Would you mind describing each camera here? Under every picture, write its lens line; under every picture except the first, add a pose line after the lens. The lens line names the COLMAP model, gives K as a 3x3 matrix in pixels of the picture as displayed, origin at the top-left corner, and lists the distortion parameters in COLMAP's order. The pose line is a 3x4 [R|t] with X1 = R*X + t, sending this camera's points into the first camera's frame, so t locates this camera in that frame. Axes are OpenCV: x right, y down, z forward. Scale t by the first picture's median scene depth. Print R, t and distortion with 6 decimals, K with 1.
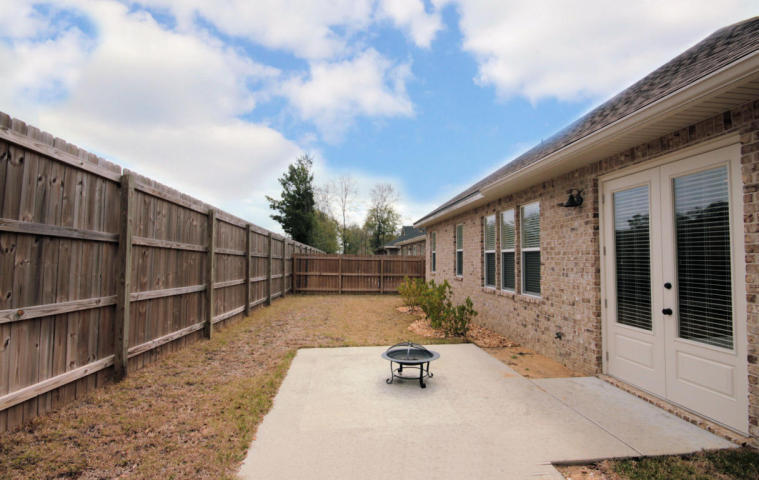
lens RADIAL K [[359.5, 0, 381.4], [0, 359.5, 242.7], [0, 0, 1]] dist [-0.003749, -0.000728]
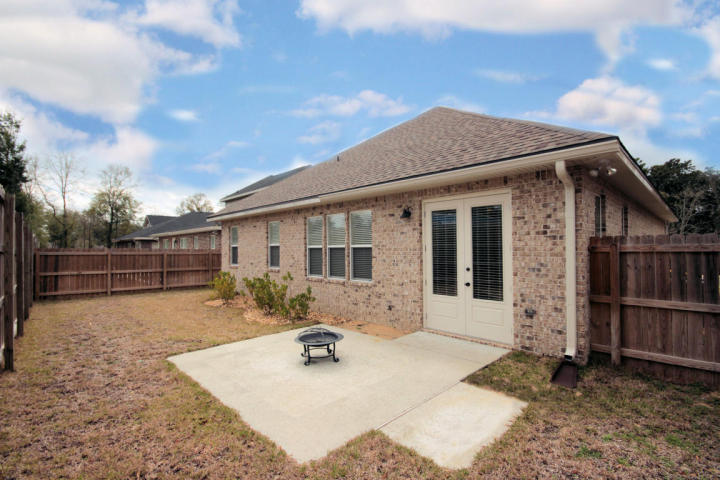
lens RADIAL K [[332.0, 0, 359.5], [0, 332.0, 241.1], [0, 0, 1]] dist [-0.005231, -0.000248]
pose [[0.785495, 0.001724, 0.618866, -0.402176], [-0.014964, 0.999757, 0.016208, -0.022367], [-0.618687, -0.021992, 0.785329, 0.051344]]
